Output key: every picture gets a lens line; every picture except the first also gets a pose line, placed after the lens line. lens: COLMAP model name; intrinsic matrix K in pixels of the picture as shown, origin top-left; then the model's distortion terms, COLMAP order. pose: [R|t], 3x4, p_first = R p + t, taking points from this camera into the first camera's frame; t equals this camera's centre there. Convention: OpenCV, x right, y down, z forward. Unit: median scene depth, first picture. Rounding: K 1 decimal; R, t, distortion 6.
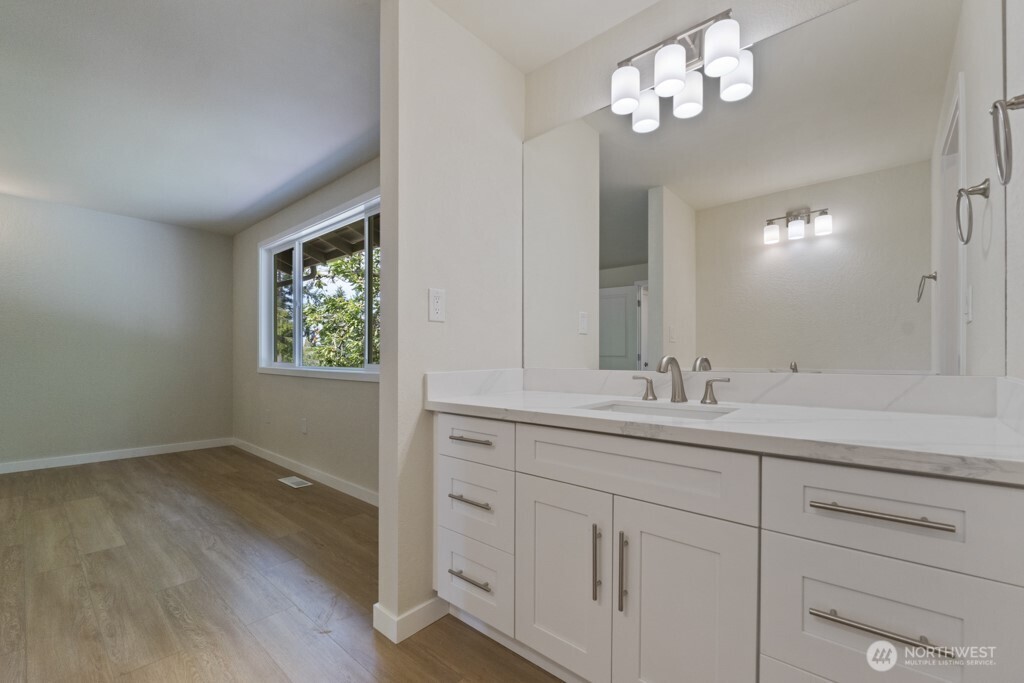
lens RADIAL K [[431.2, 0, 509.9], [0, 431.2, 360.5], [0, 0, 1]] dist [-0.009528, 0.000039]
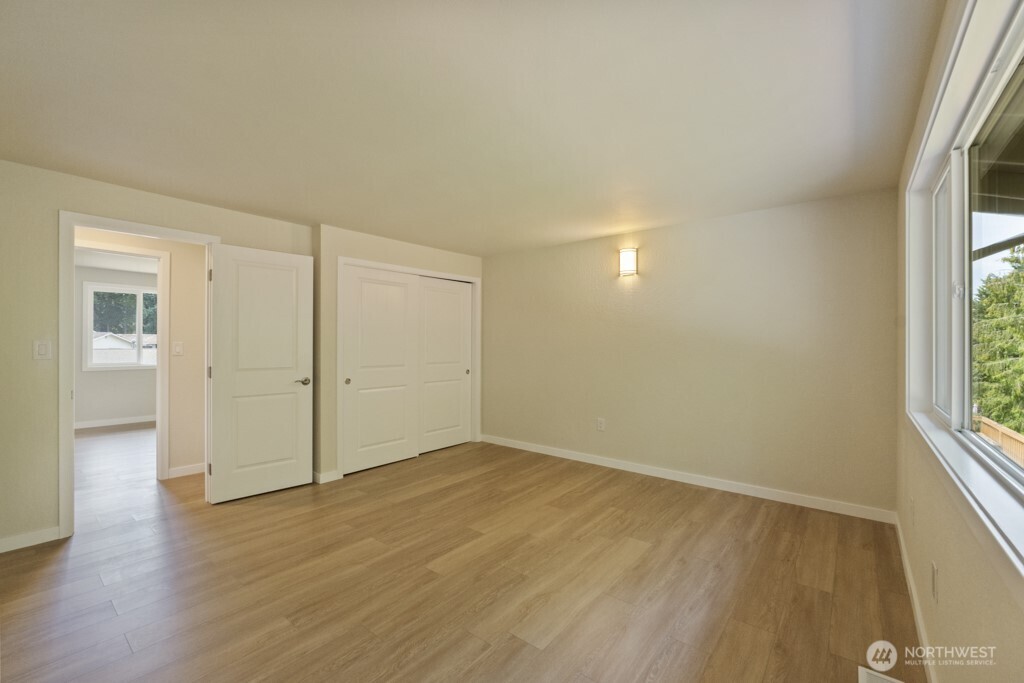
lens RADIAL K [[422.6, 0, 510.6], [0, 422.6, 341.3], [0, 0, 1]] dist [-0.014079, 0.000198]
pose [[0.034961, -0.009395, -0.999345, -0.131395], [-0.006976, 0.999929, -0.009644, -0.123351], [0.999364, 0.007308, 0.034893, 0.902719]]
